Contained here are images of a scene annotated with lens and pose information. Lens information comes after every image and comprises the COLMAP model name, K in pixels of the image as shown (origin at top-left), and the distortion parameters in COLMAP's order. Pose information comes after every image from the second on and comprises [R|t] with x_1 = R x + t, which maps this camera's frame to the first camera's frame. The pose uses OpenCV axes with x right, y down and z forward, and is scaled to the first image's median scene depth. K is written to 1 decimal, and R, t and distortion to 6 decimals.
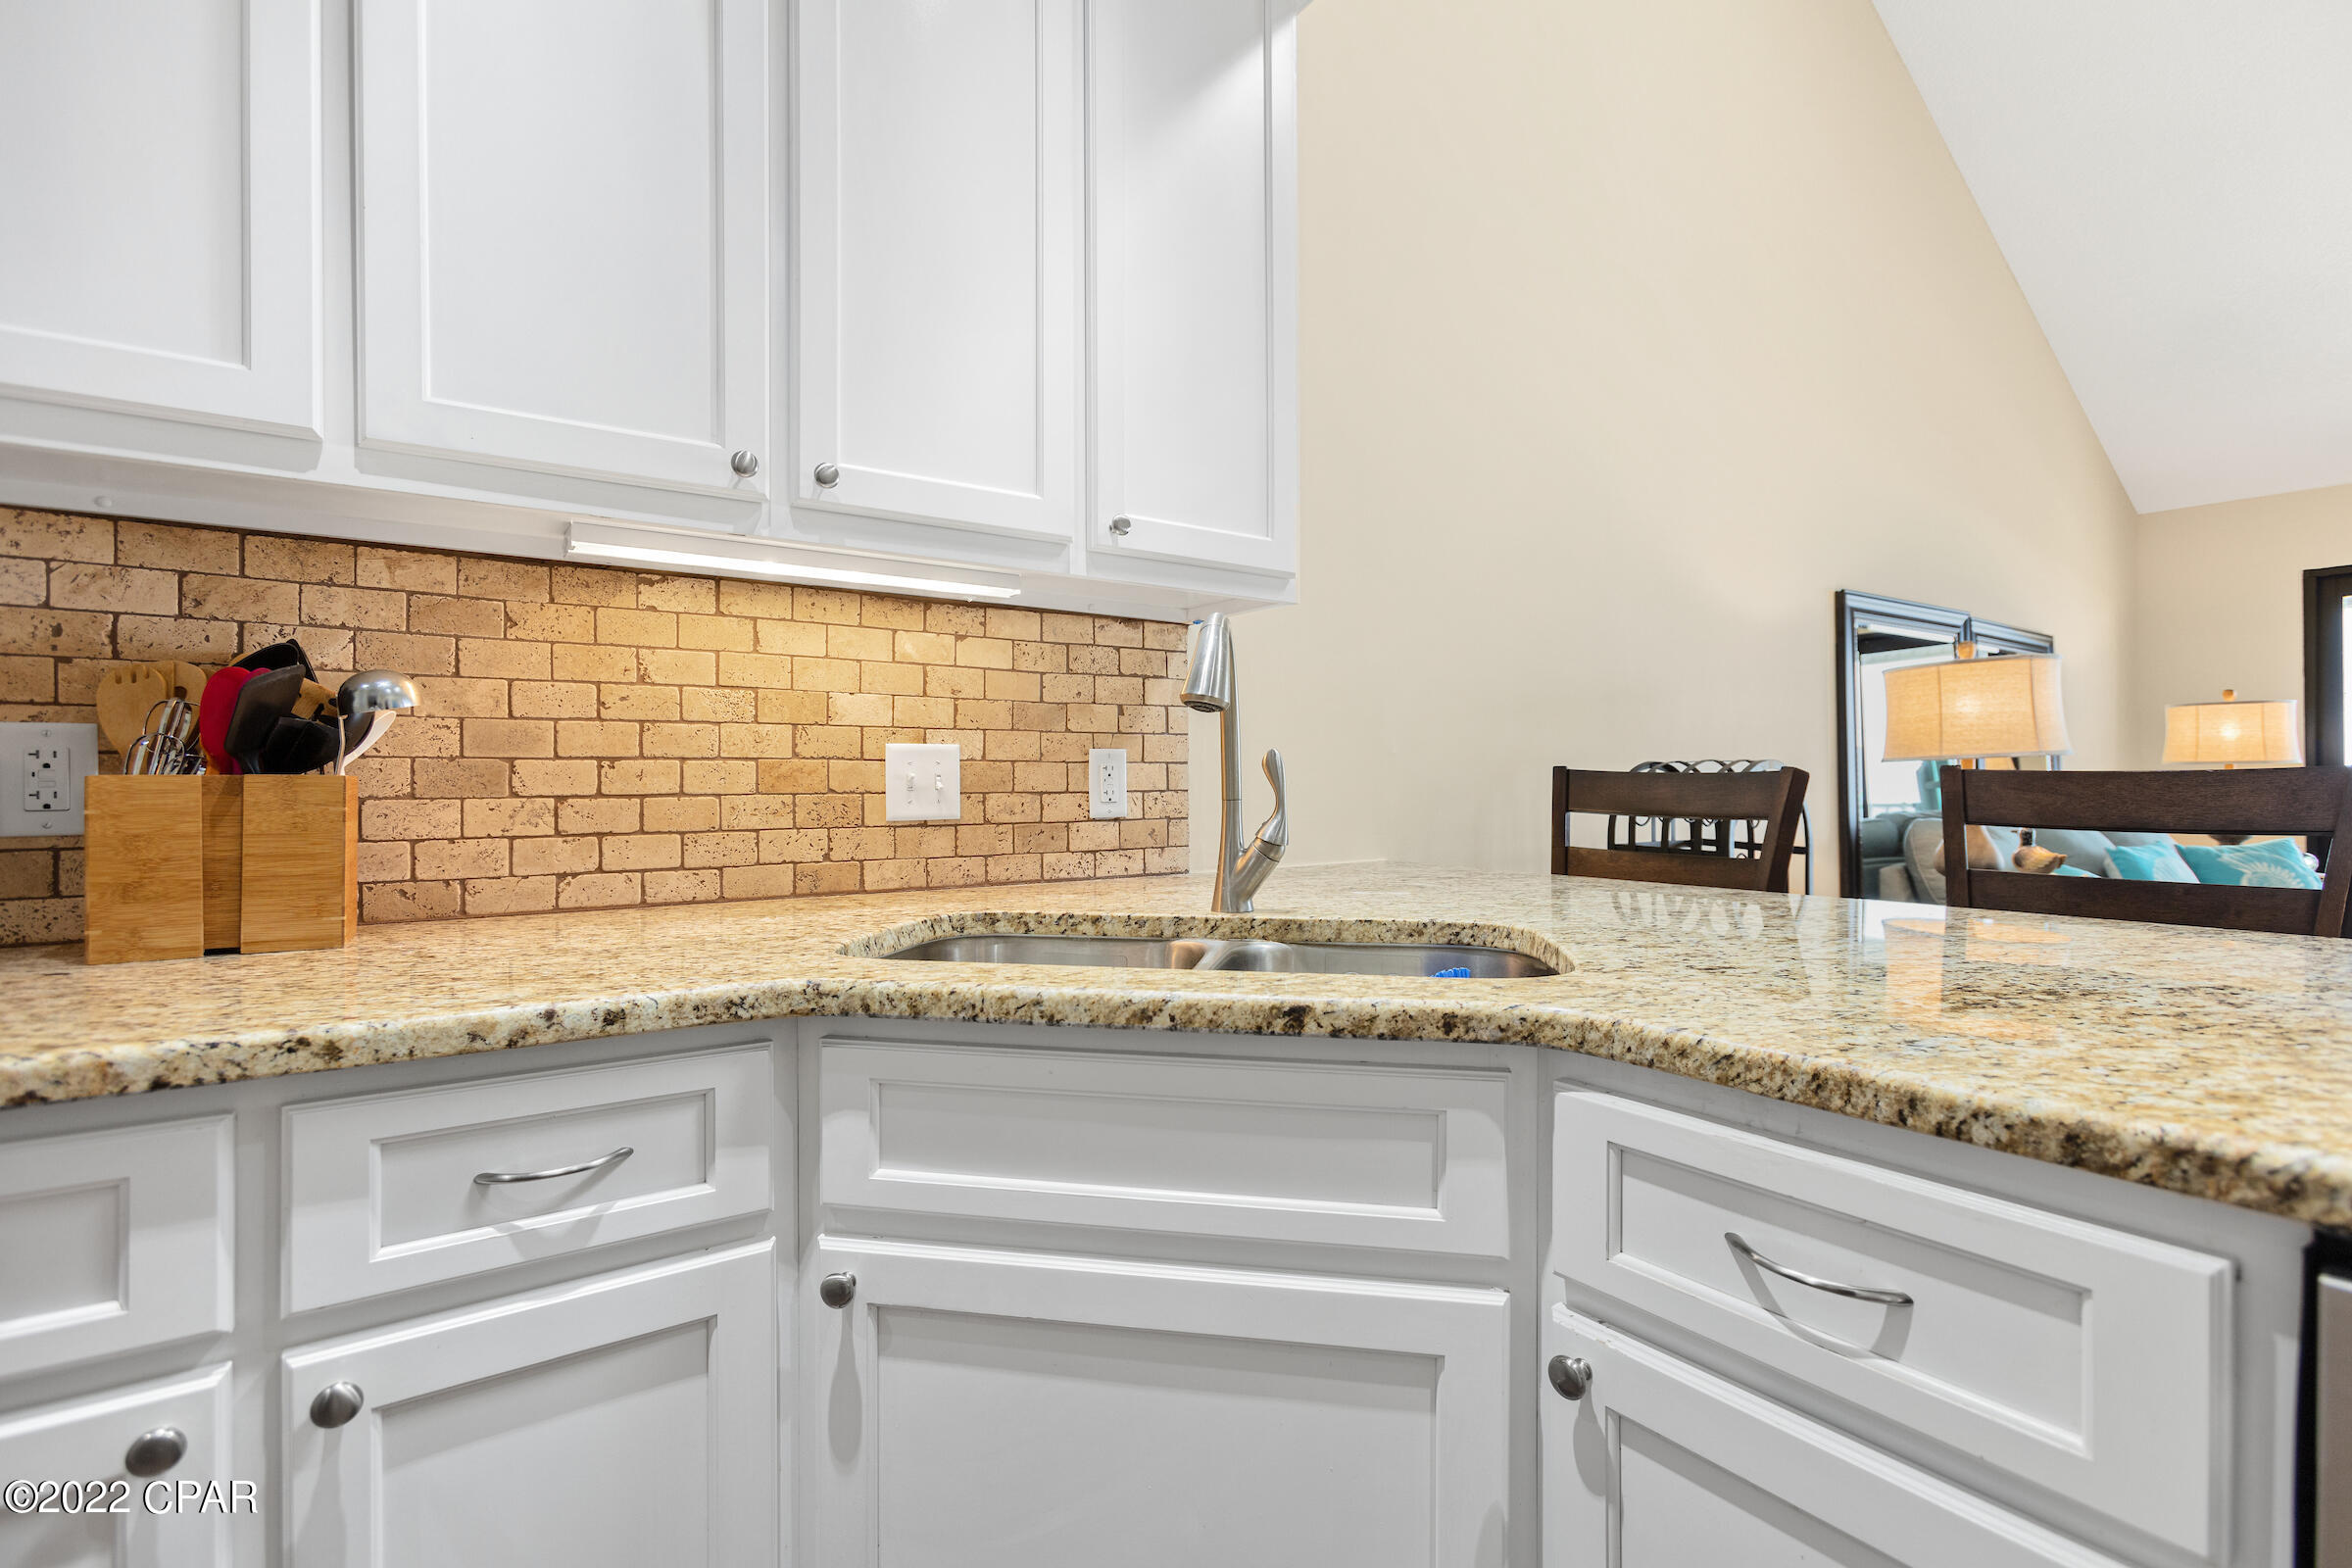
lens RADIAL K [[1066.3, 0, 1156.9], [0, 1066.3, 789.8], [0, 0, 1]] dist [-0.001490, 0.005310]
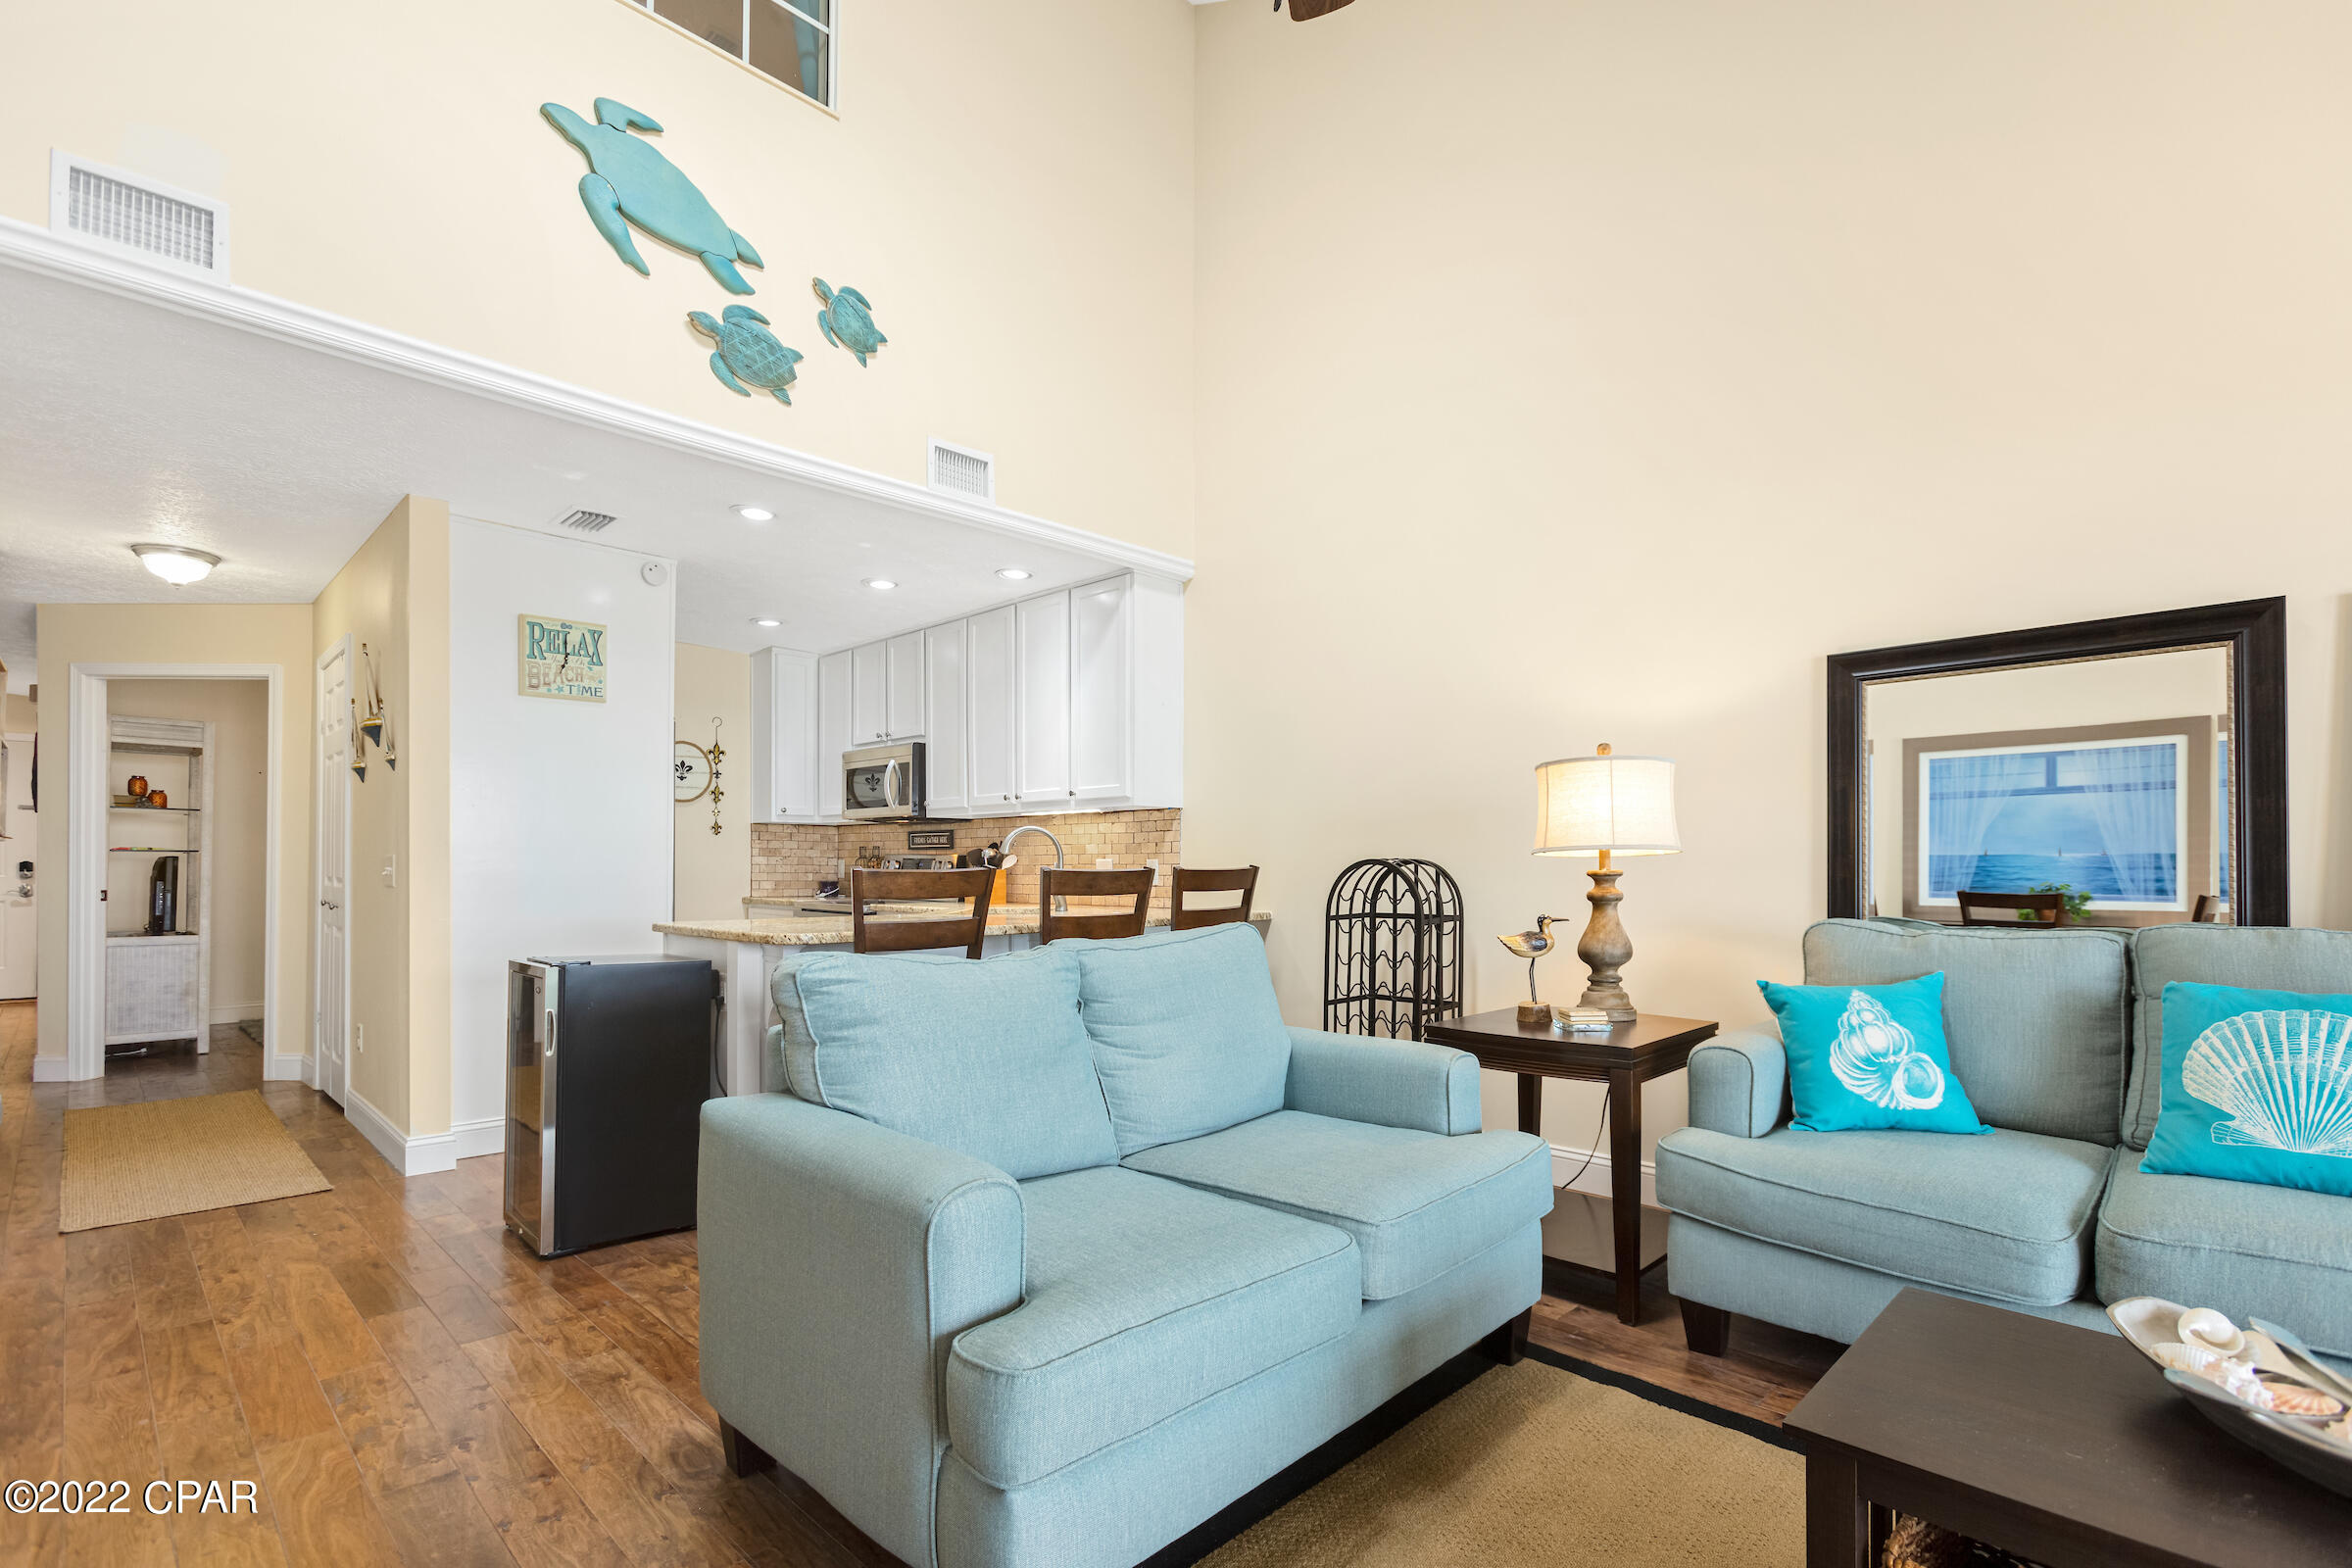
lens RADIAL K [[1103.9, 0, 1187.6], [0, 1103.9, 860.1], [0, 0, 1]] dist [-0.041118, 0.027465]
pose [[0.204735, -0.004222, -0.978808, 4.375624], [-0.005013, 0.999973, -0.005361, -0.035786], [0.978805, 0.006004, 0.204708, 0.855652]]
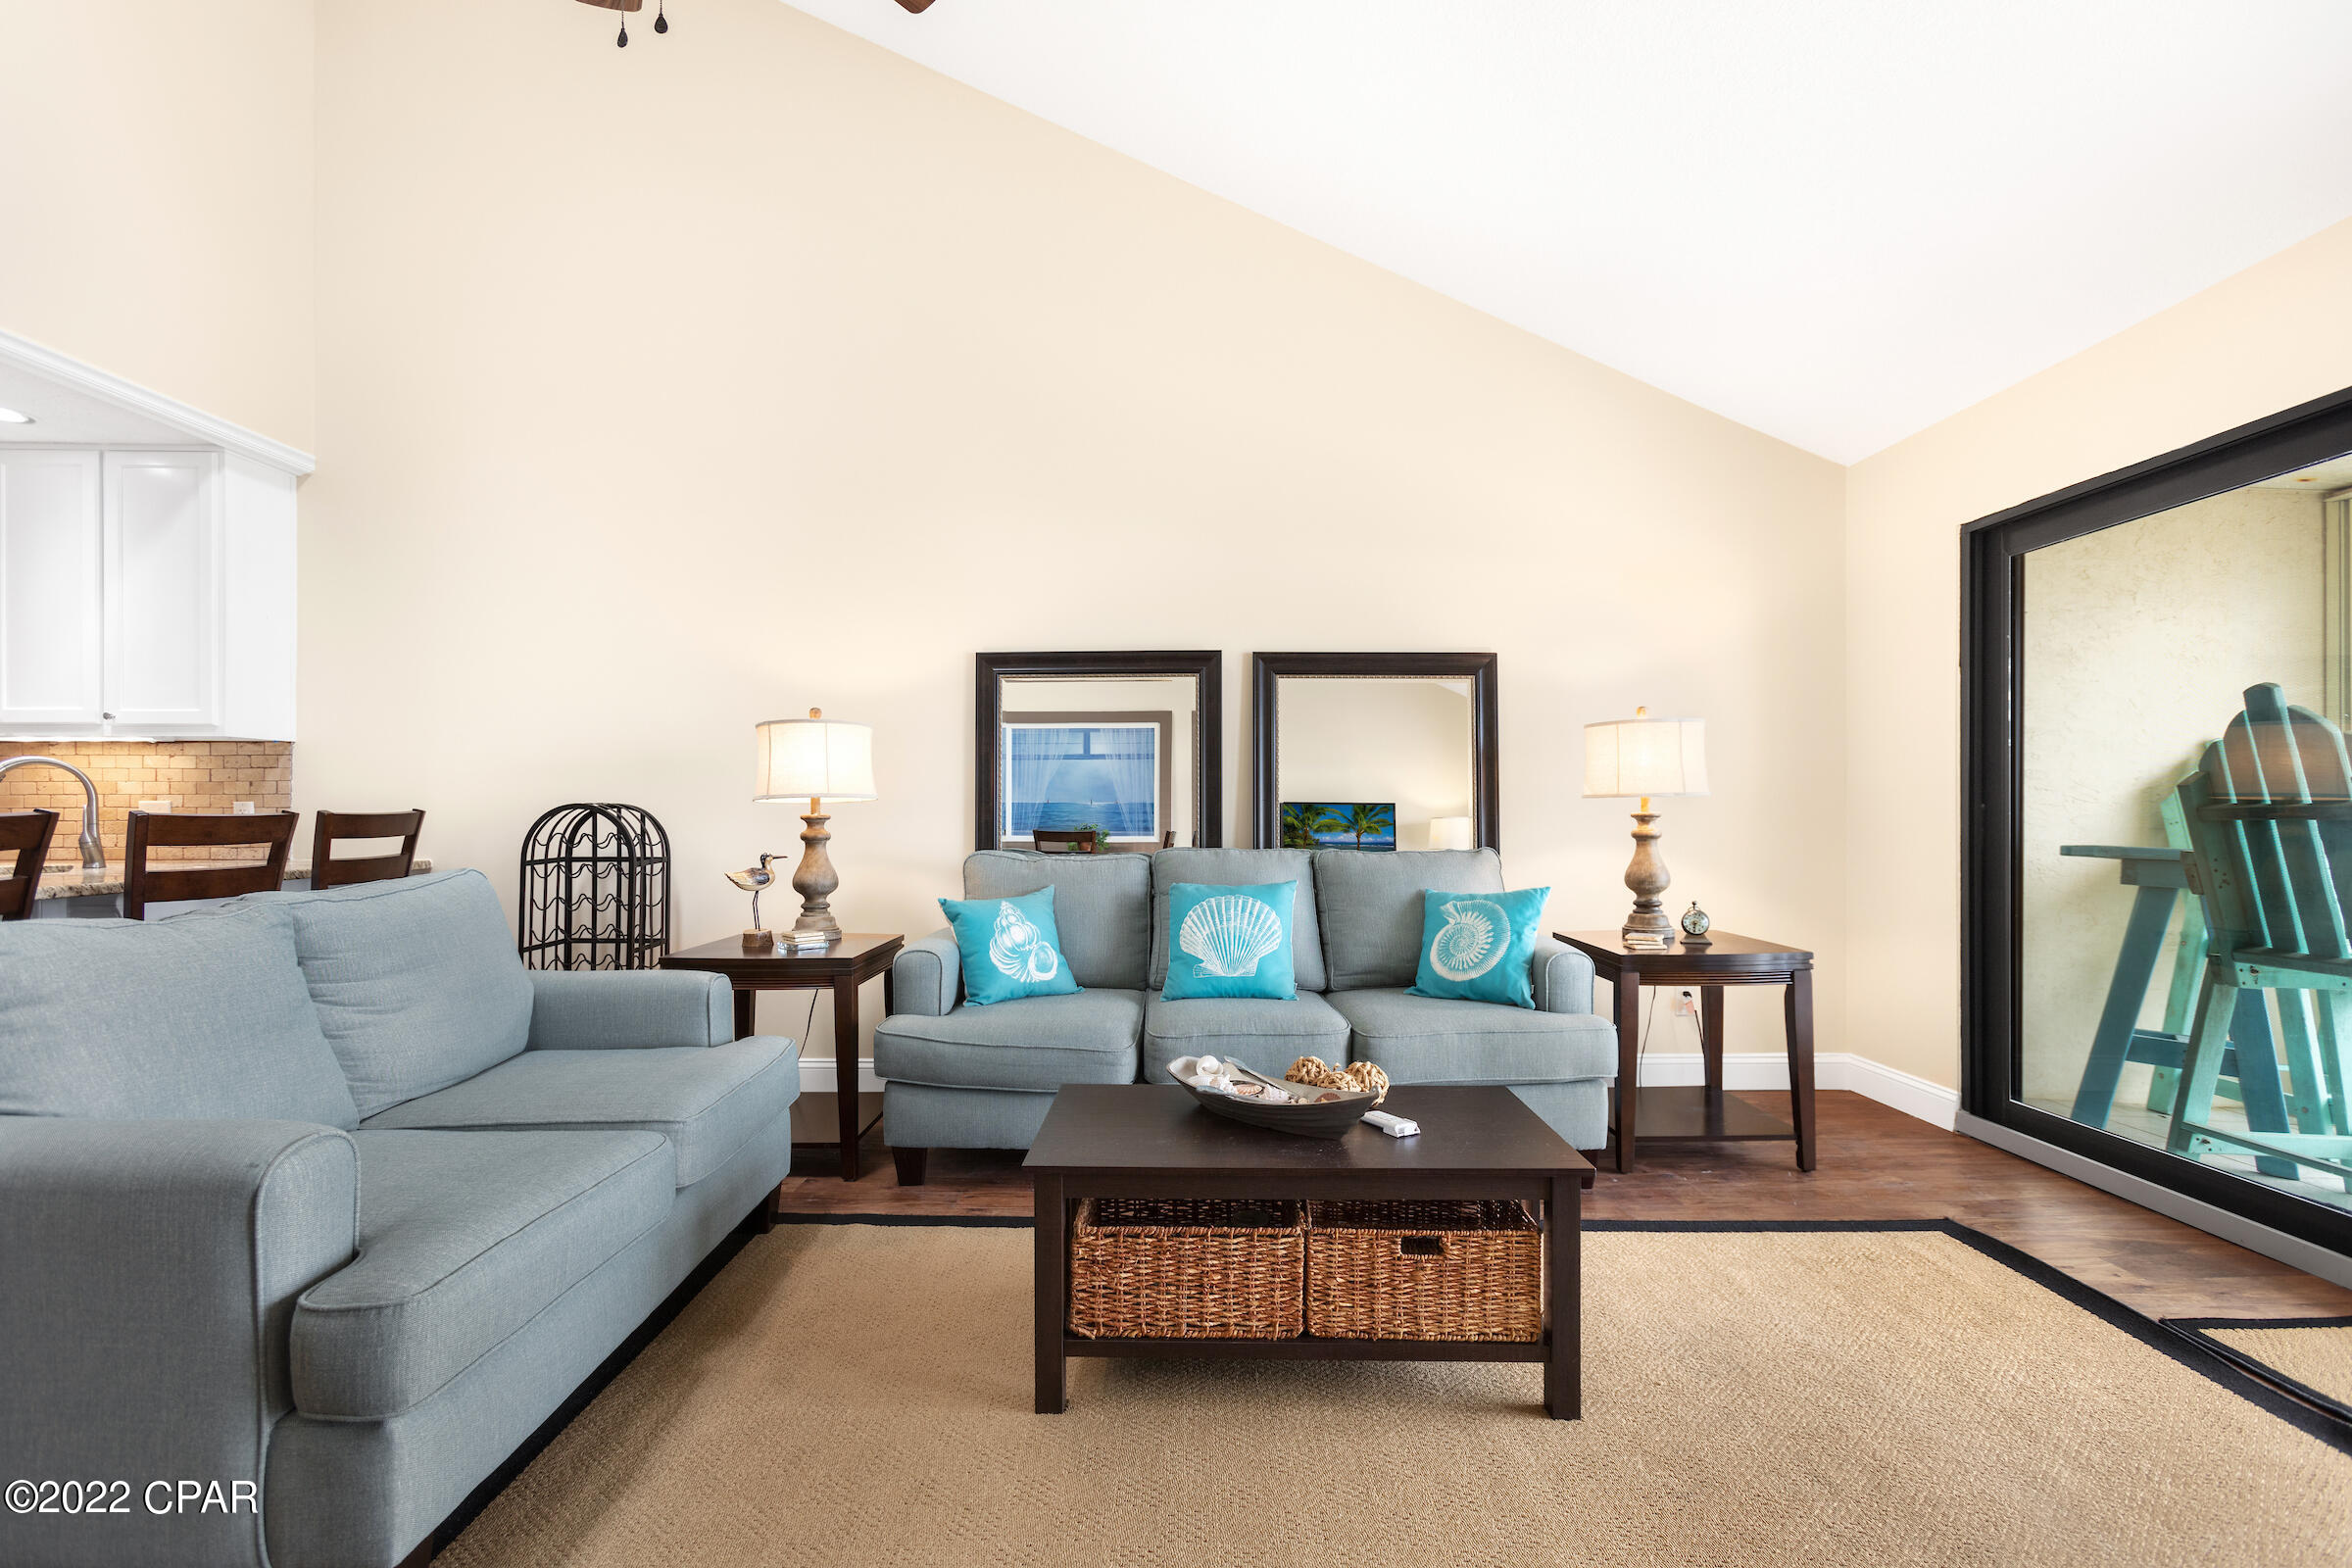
lens RADIAL K [[1057.4, 0, 1178.0], [0, 1057.4, 813.8], [0, 0, 1]] dist [0.000737, 0.000838]
pose [[0.831034, 0.004109, -0.556206, 4.553481], [-0.005590, 0.999984, -0.000965, -0.035862], [0.556193, 0.003911, 0.831044, 0.417707]]
